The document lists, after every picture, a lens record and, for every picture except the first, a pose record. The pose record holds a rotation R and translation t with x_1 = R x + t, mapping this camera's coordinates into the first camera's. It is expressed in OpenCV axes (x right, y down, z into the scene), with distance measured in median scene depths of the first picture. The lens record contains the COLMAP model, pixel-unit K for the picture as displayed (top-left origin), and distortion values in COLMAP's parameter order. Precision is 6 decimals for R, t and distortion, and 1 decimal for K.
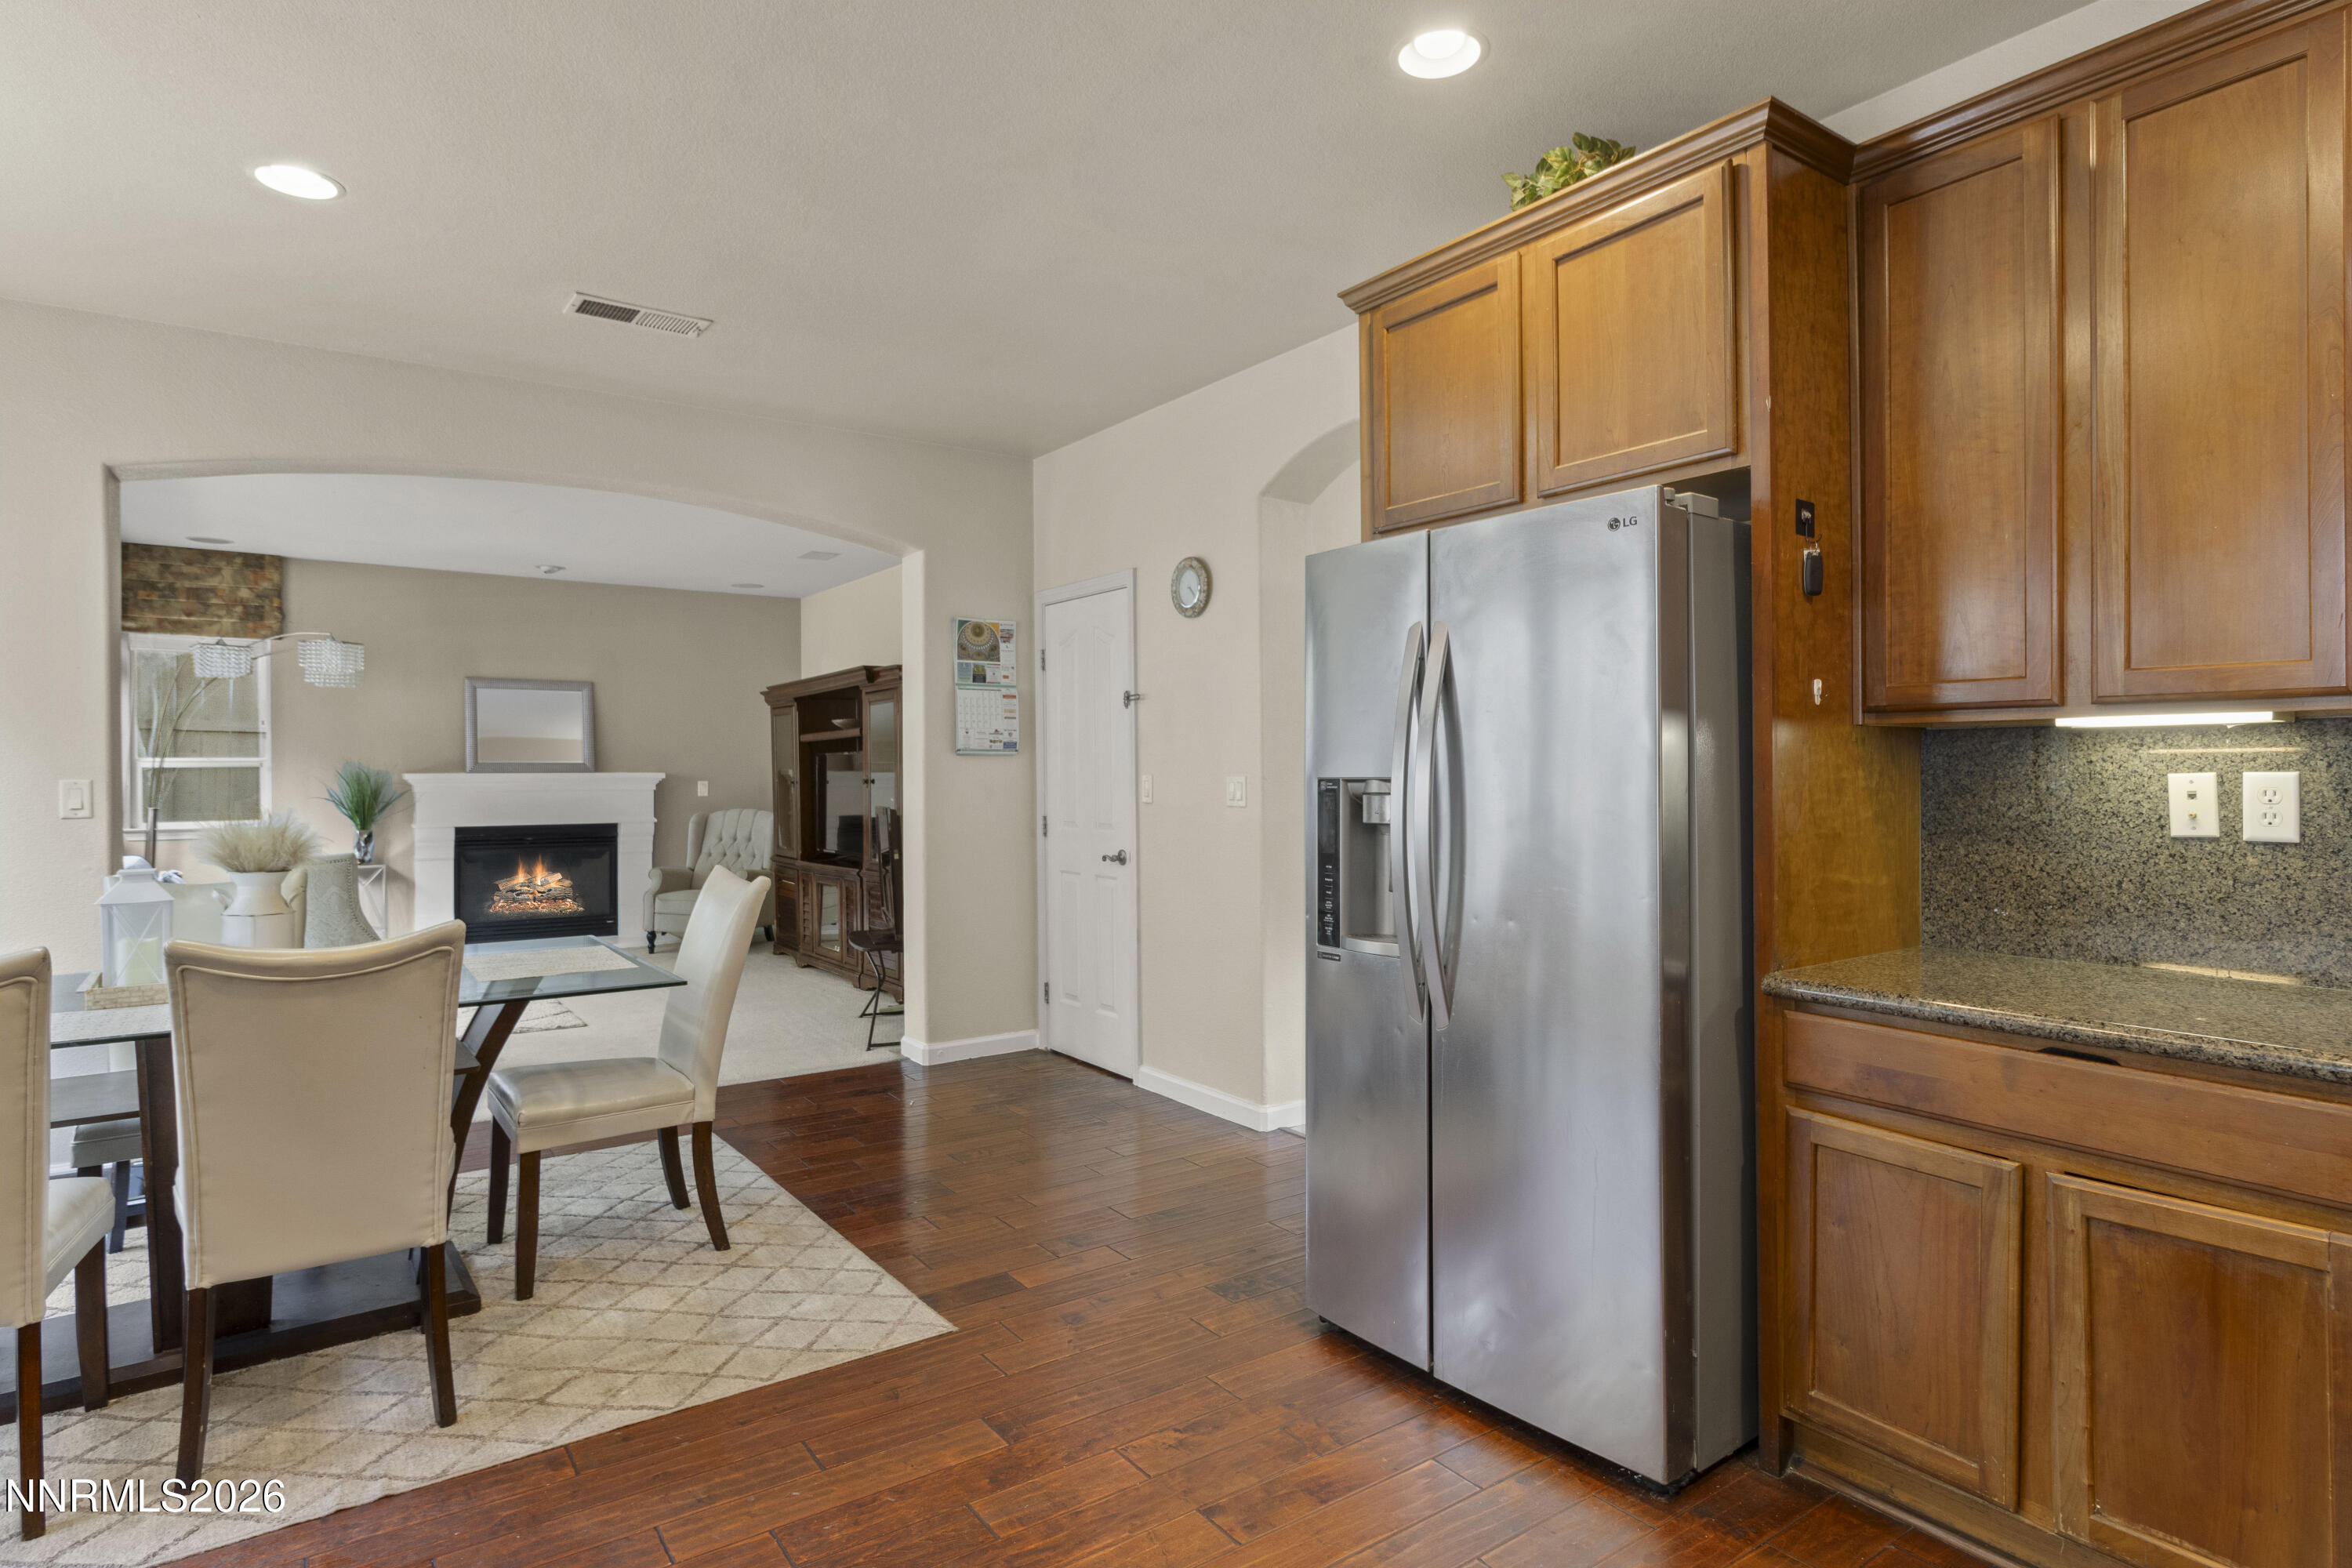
lens RADIAL K [[1223.5, 0, 1173.9], [0, 1223.5, 774.0], [0, 0, 1]] dist [-0.001139, -0.000824]
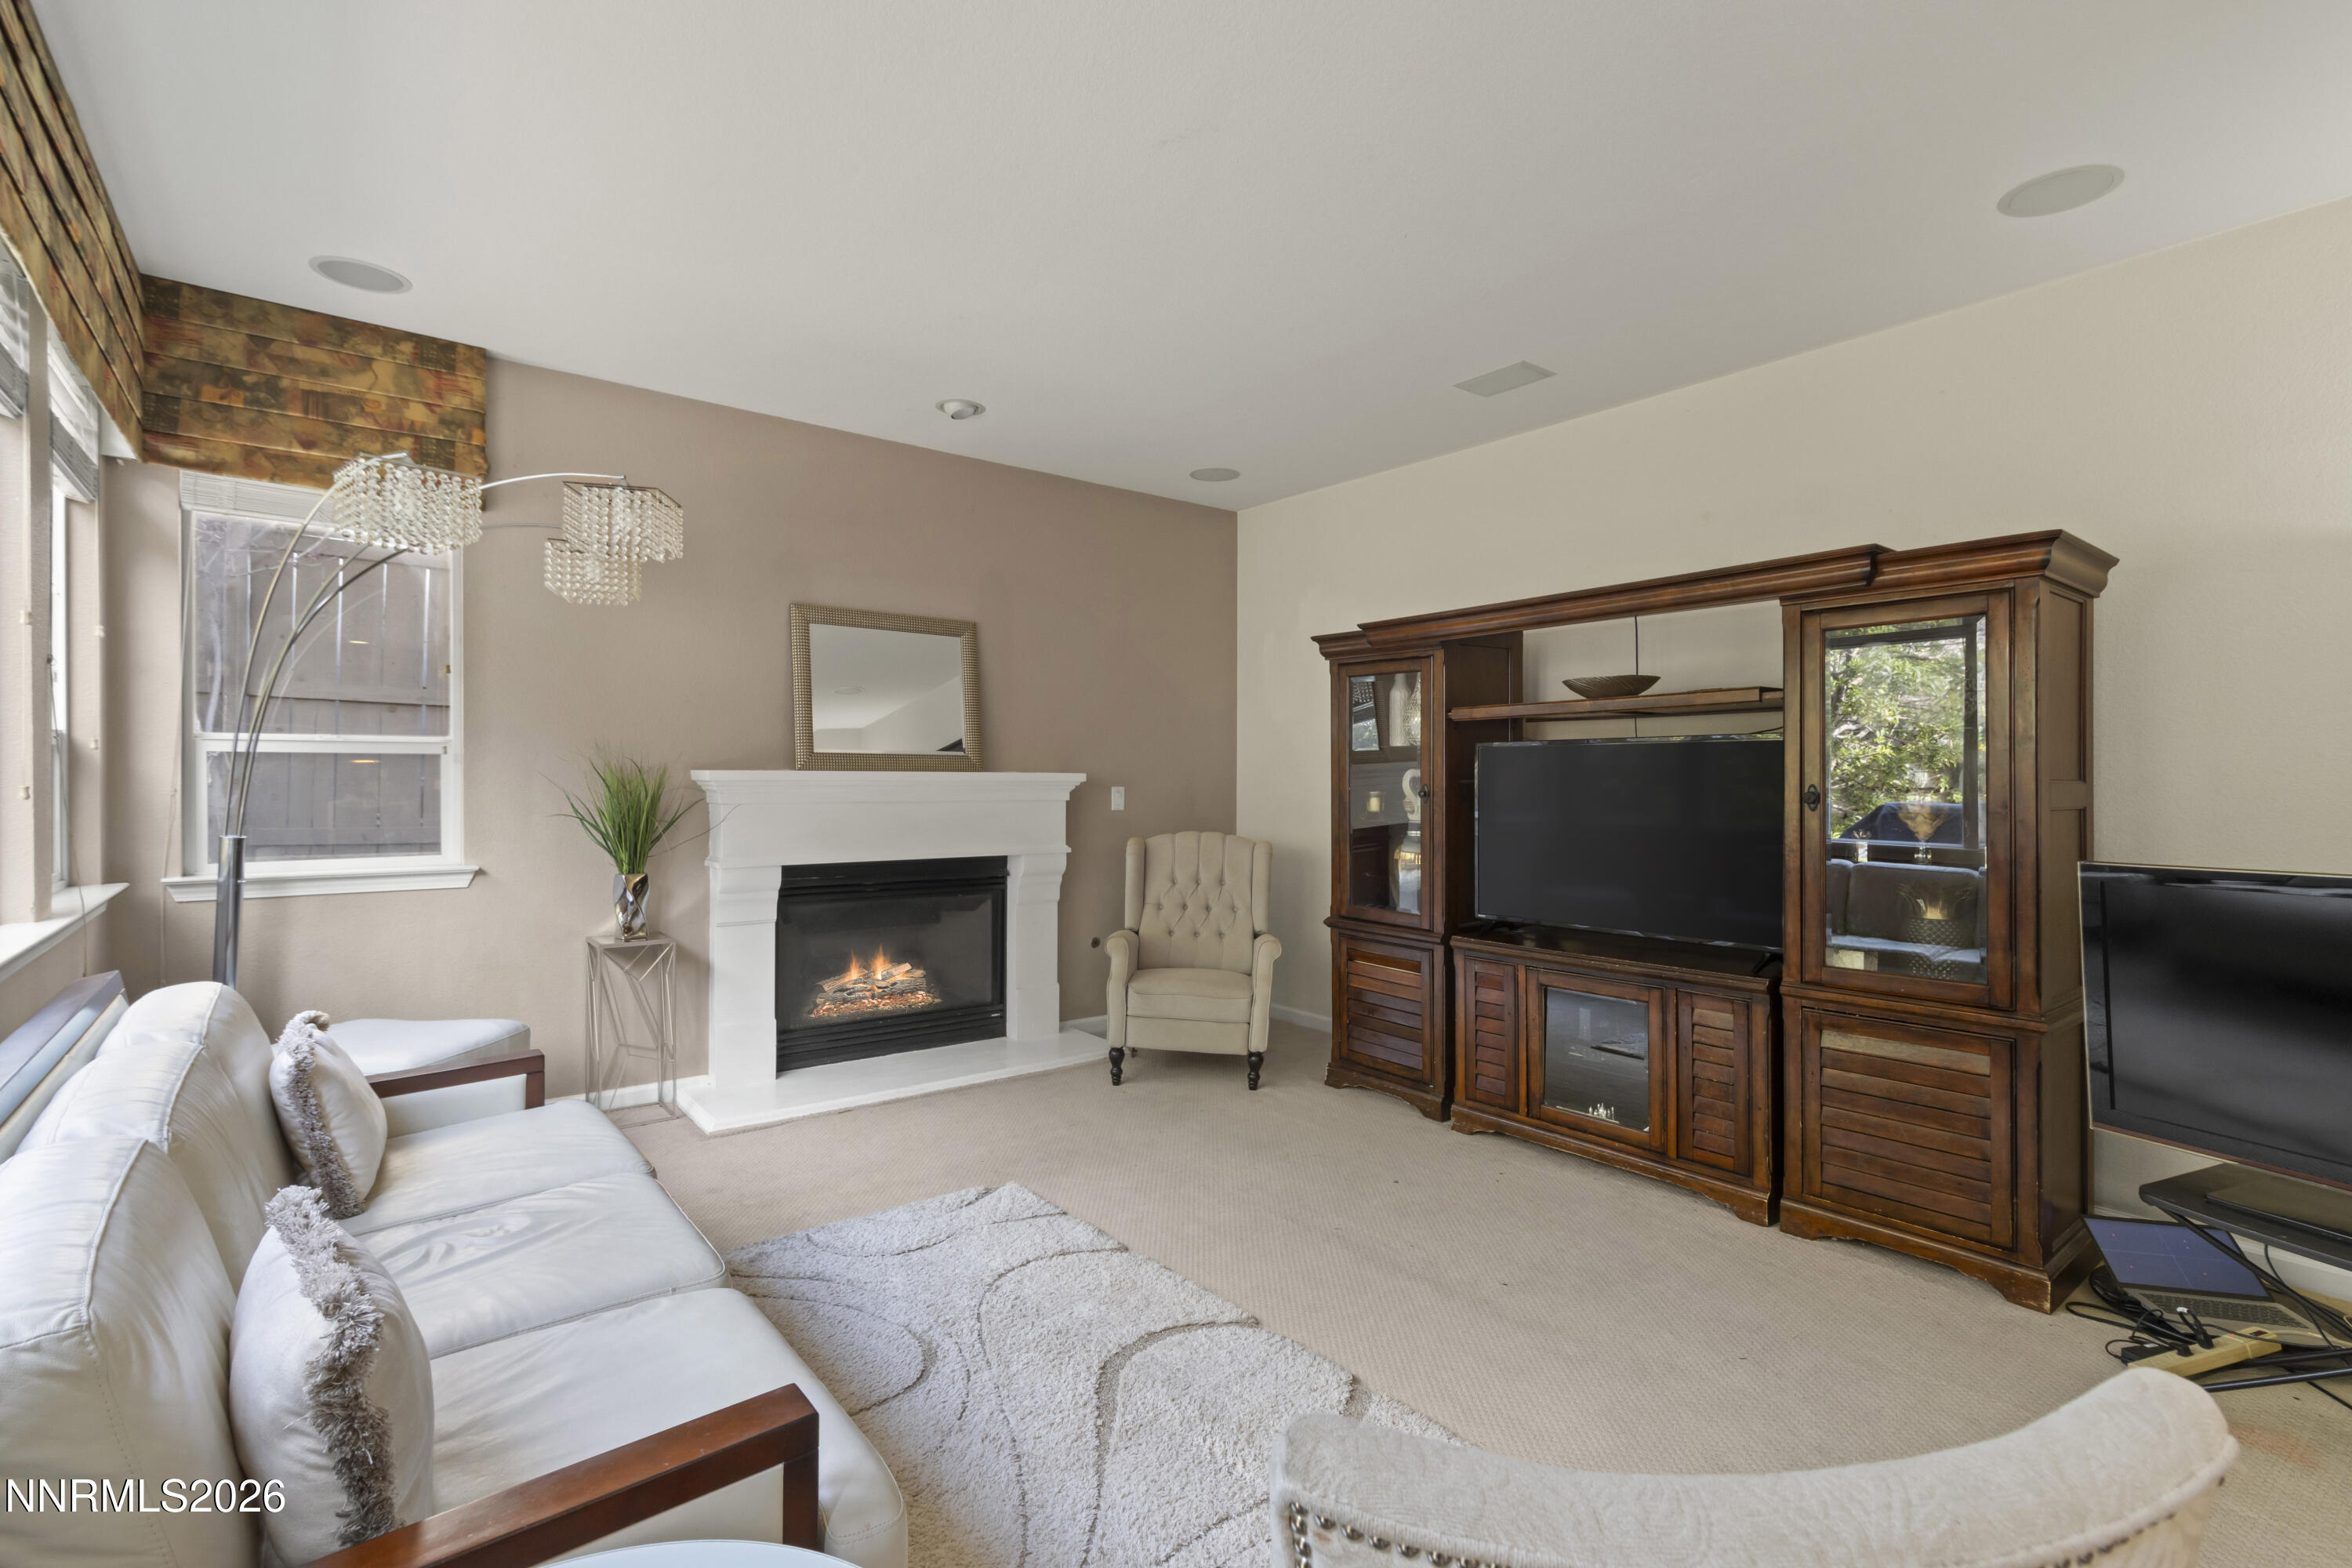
lens RADIAL K [[1086.4, 0, 1175.8], [0, 1086.4, 788.2], [0, 0, 1]] dist [0.005036, -0.000046]
pose [[0.998234, 0.008844, 0.058735, -0.687905], [-0.009217, 0.999939, 0.006095, 0.004708], [-0.058677, -0.006626, 0.998255, 0.770407]]
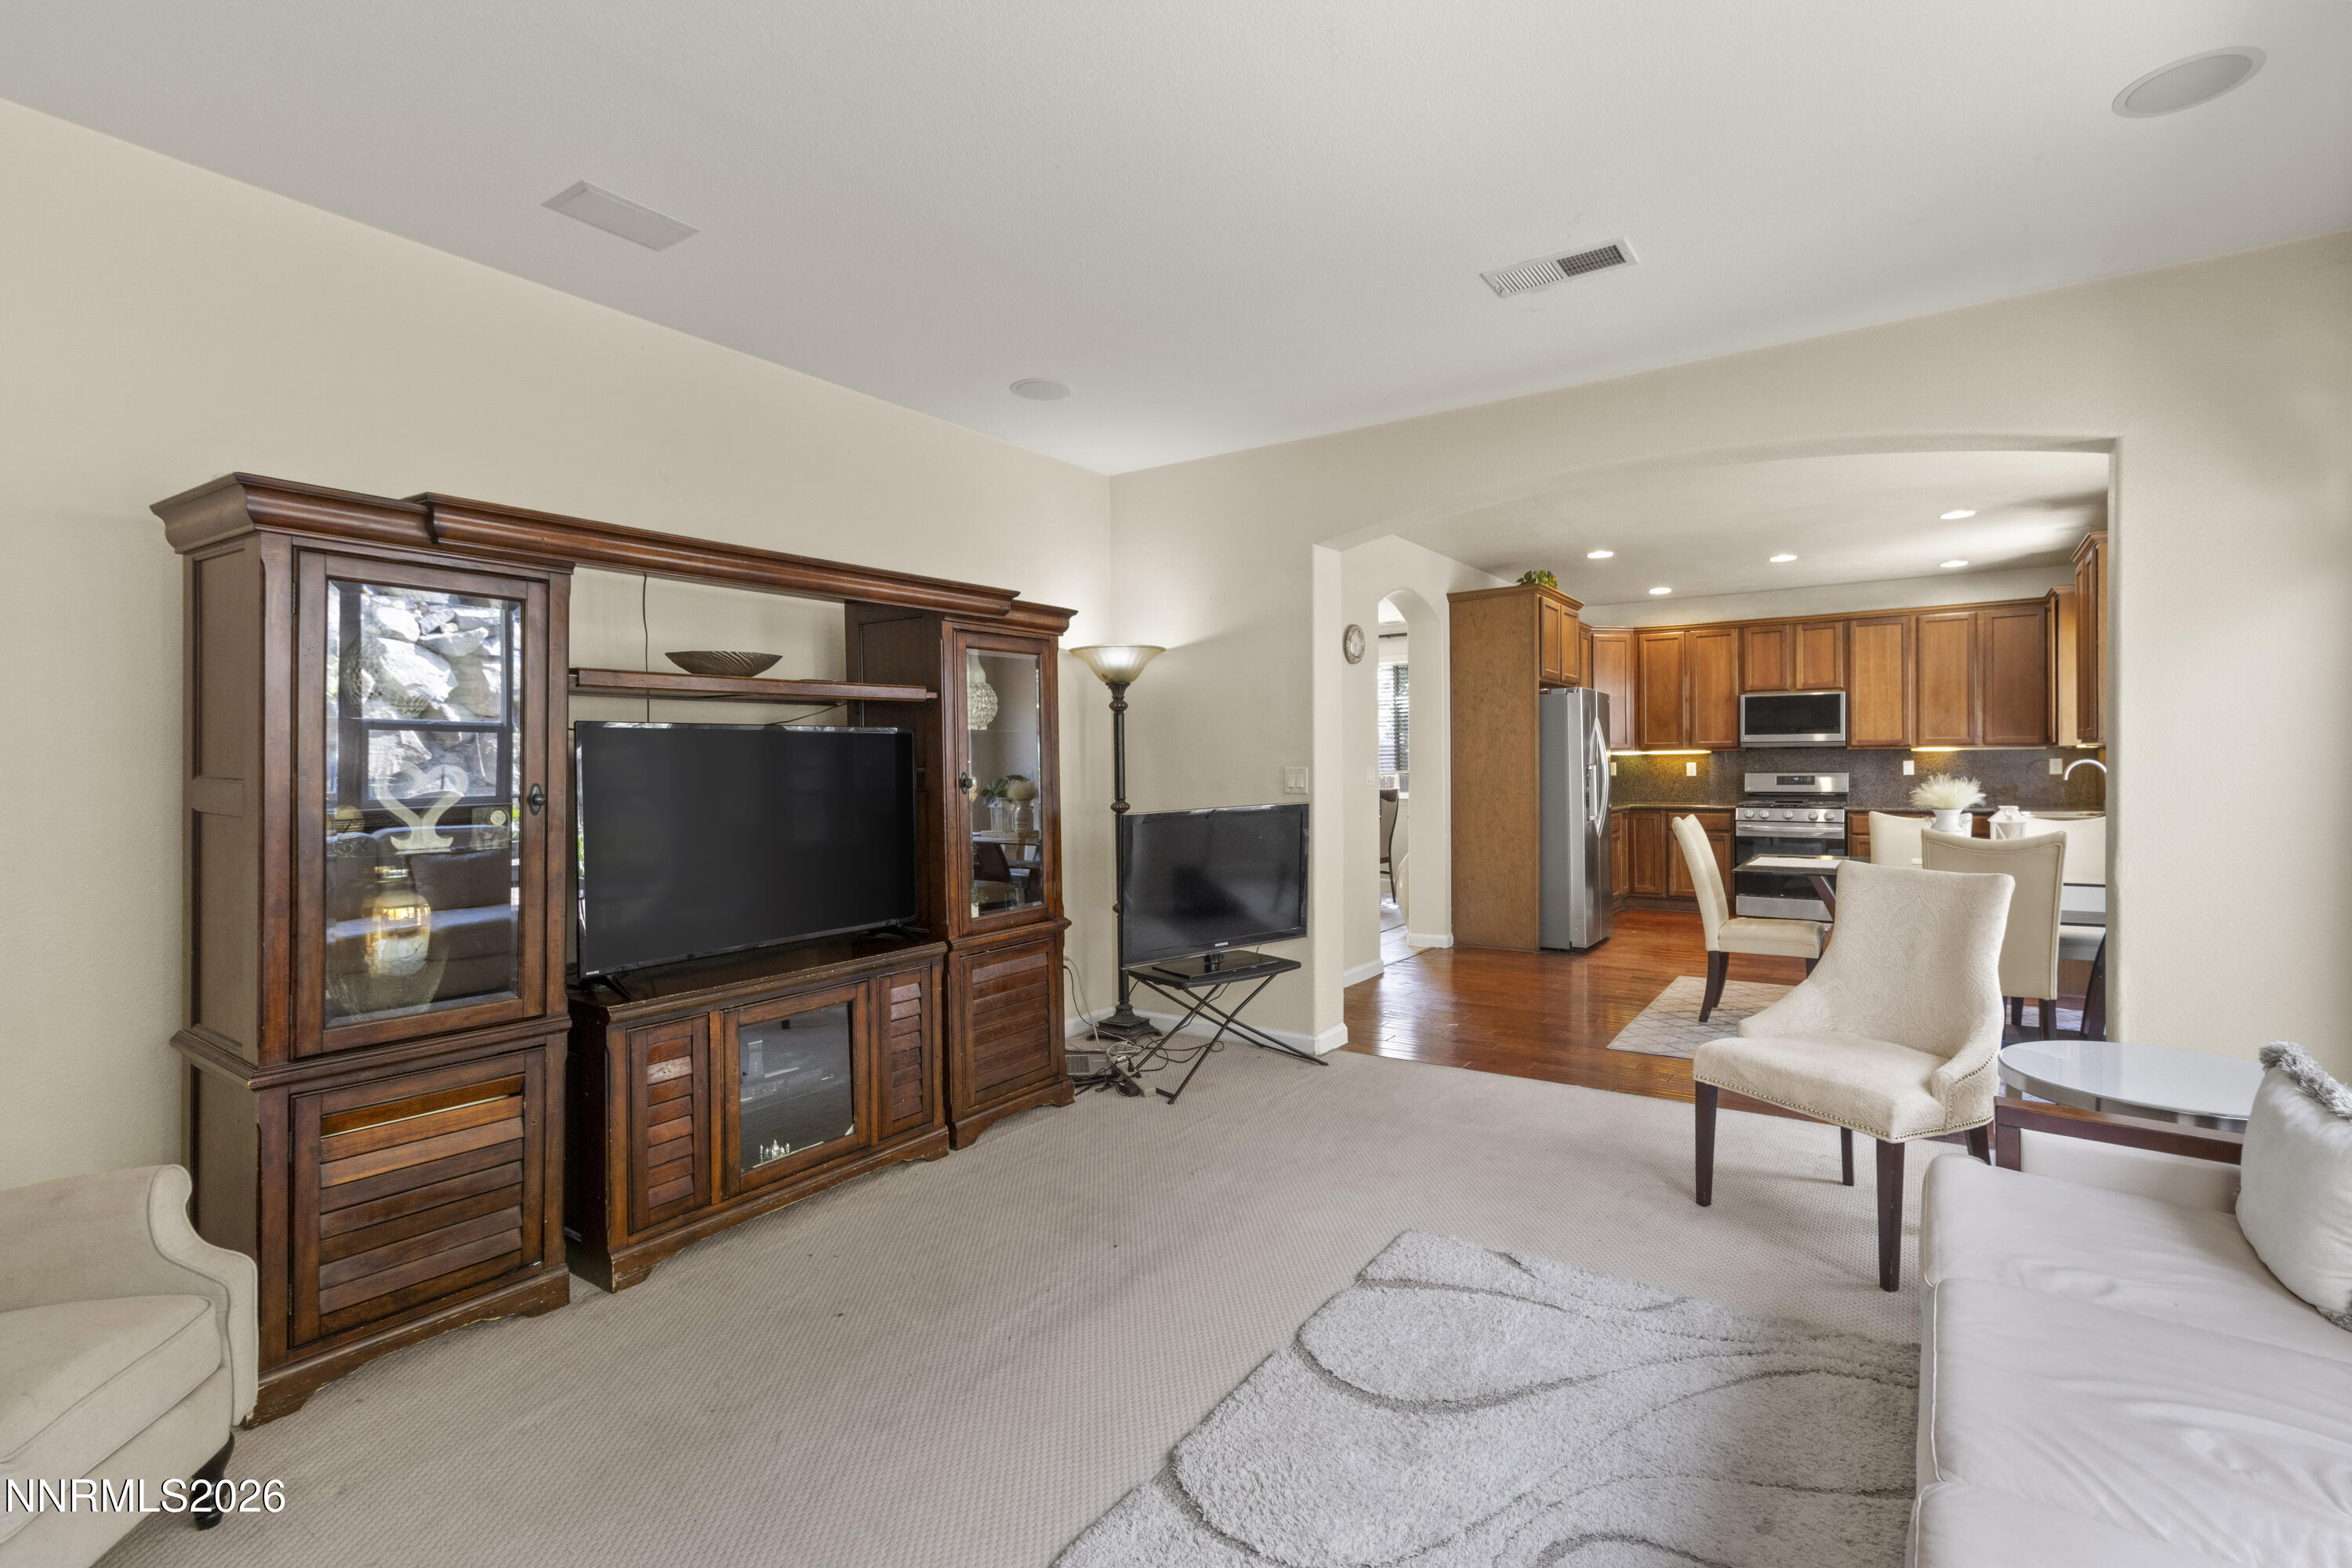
lens RADIAL K [[1086.4, 0, 1217.7], [0, 1086.4, 765.6], [0, 0, 1]] dist [0.005036, -0.000046]
pose [[-0.374605, 0.005632, 0.927167, -1.008350], [0.013869, 0.999904, -0.000470, 0.001722], [-0.927081, 0.012683, -0.374647, 1.394281]]
